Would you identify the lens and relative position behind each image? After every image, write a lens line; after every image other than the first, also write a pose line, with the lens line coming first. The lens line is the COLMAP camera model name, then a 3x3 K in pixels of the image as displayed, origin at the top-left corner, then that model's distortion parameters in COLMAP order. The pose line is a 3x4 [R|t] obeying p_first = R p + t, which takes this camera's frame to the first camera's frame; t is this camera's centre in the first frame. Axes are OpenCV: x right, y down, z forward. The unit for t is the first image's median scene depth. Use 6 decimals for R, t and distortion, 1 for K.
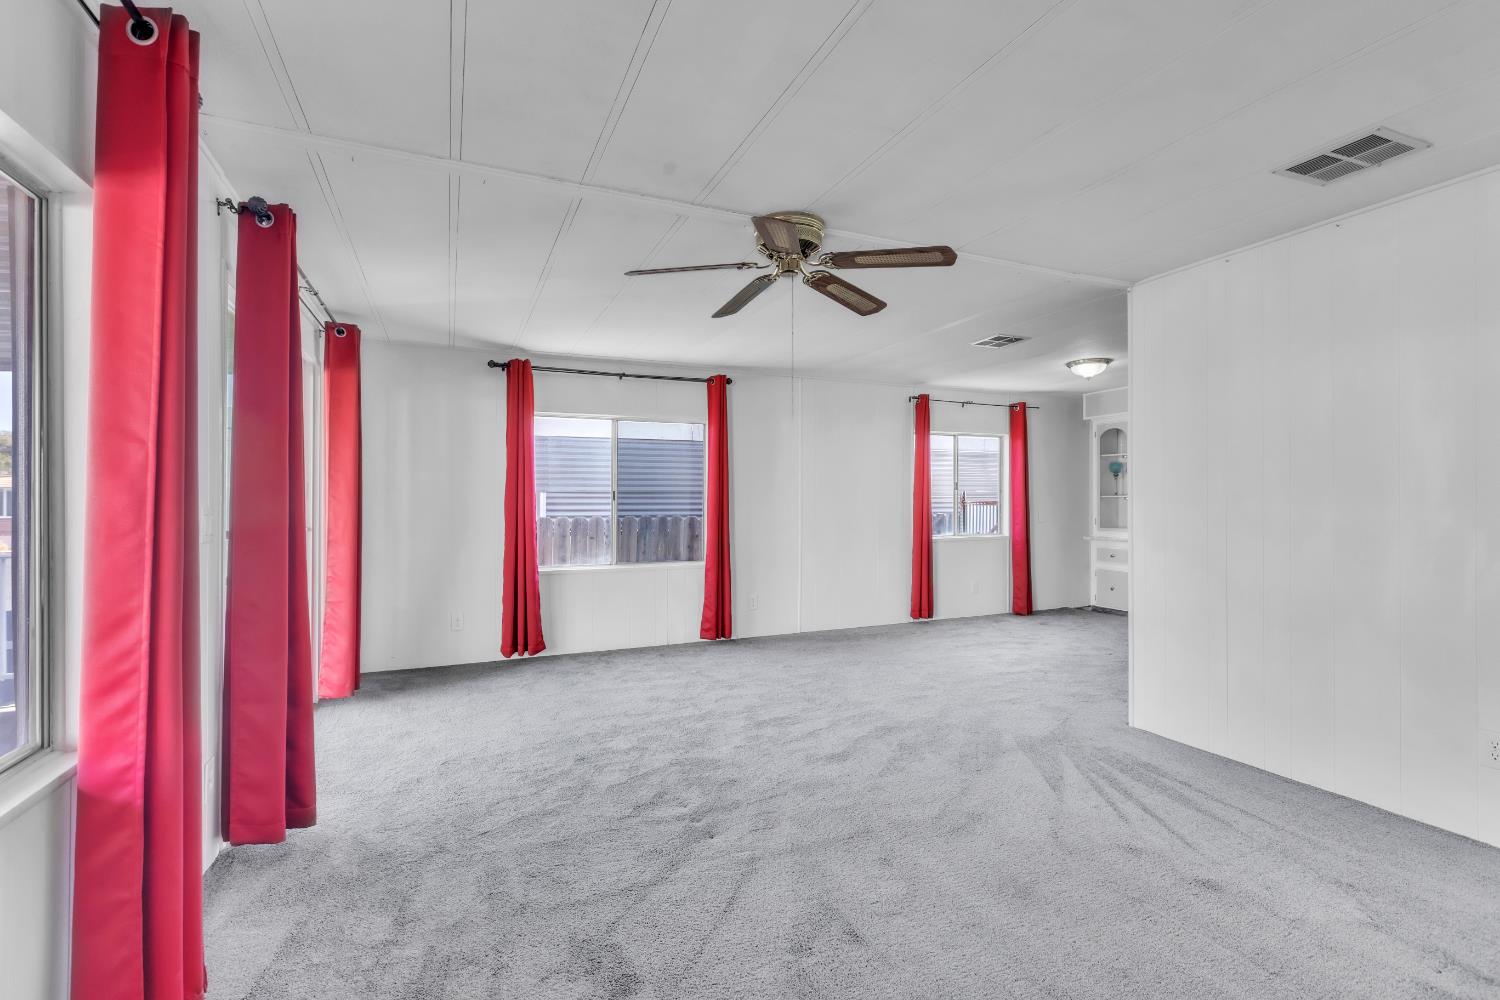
lens RADIAL K [[687.1, 0, 759.0], [0, 687.1, 495.0], [0, 0, 1]] dist [0.003140, -0.000507]
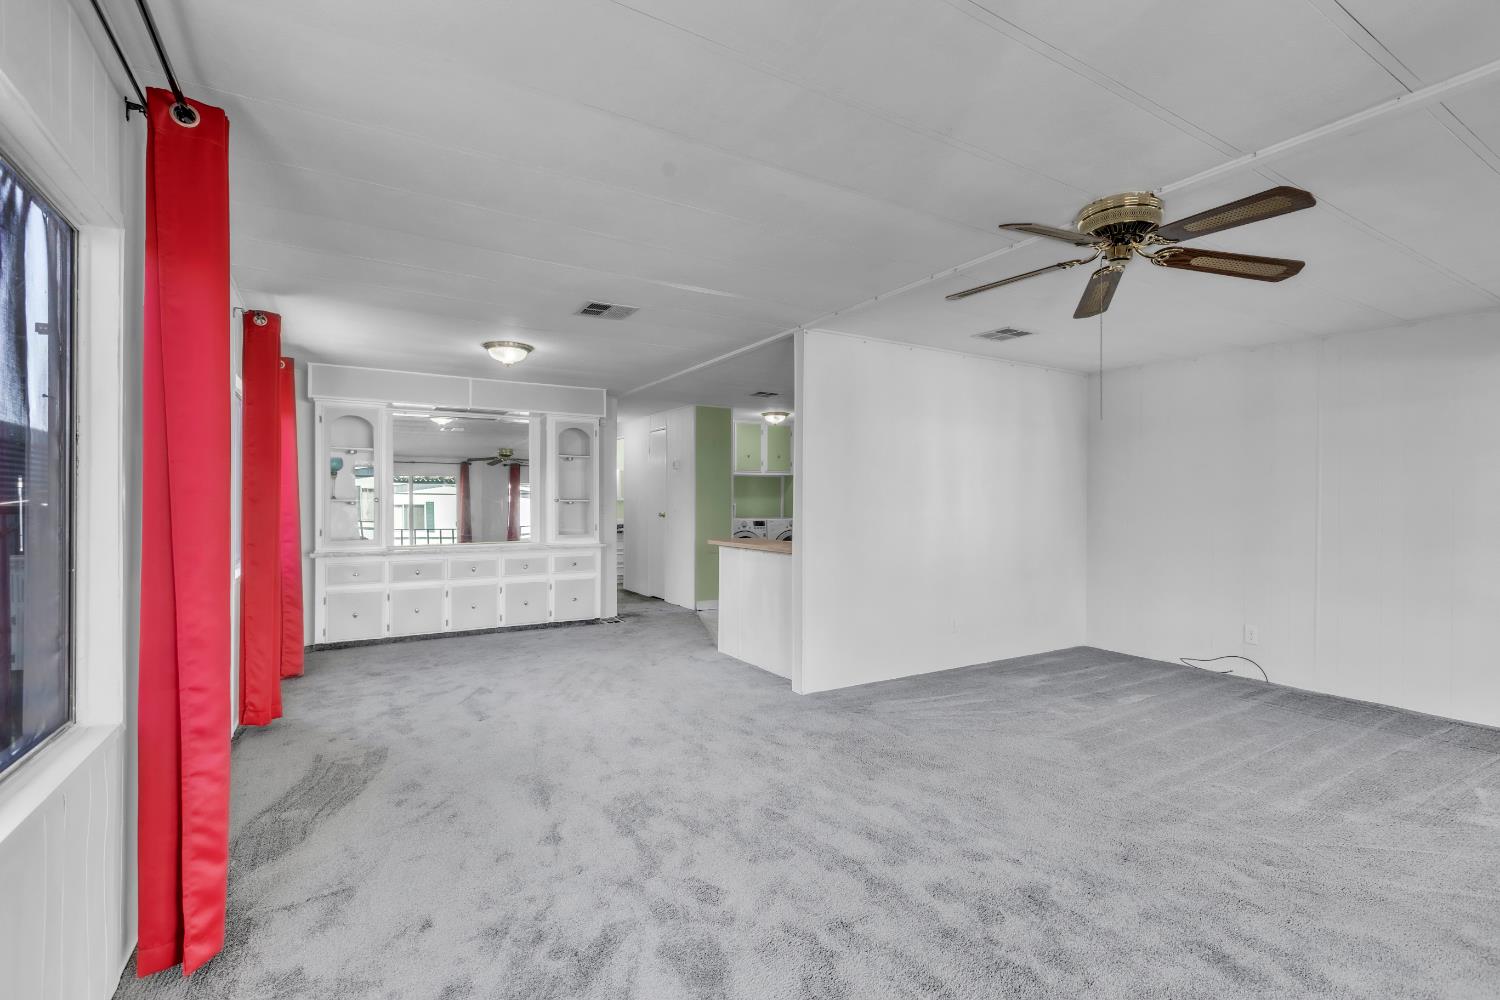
lens RADIAL K [[687.1, 0, 743.0], [0, 687.1, 500.0], [0, 0, 1]] dist [0.003140, -0.000507]
pose [[-0.117413, 0.003383, 0.993077, -0.509683], [-0.004847, 0.999980, -0.003980, 0.003440], [-0.993071, -0.005280, -0.117394, 1.003696]]
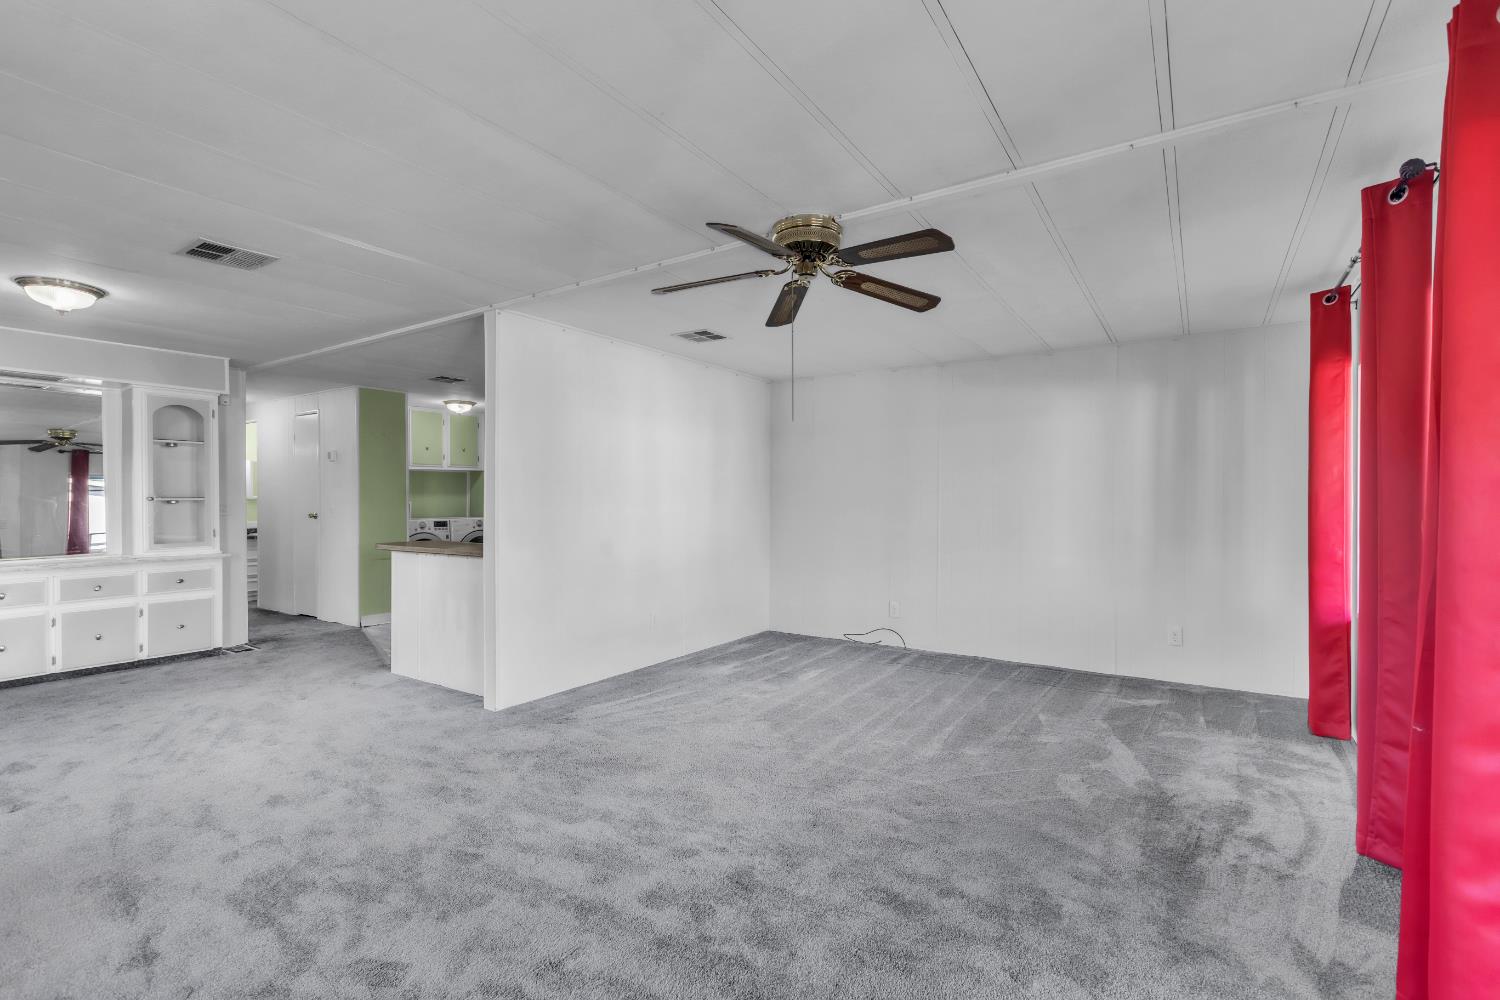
lens RADIAL K [[687.1, 0, 745.4], [0, 687.1, 501.9], [0, 0, 1]] dist [0.003140, -0.000507]
pose [[-0.533431, -0.001152, 0.845843, -0.475584], [0.000137, 0.999999, 0.001448, 0.003598], [-0.845844, 0.000888, -0.533430, 1.004868]]
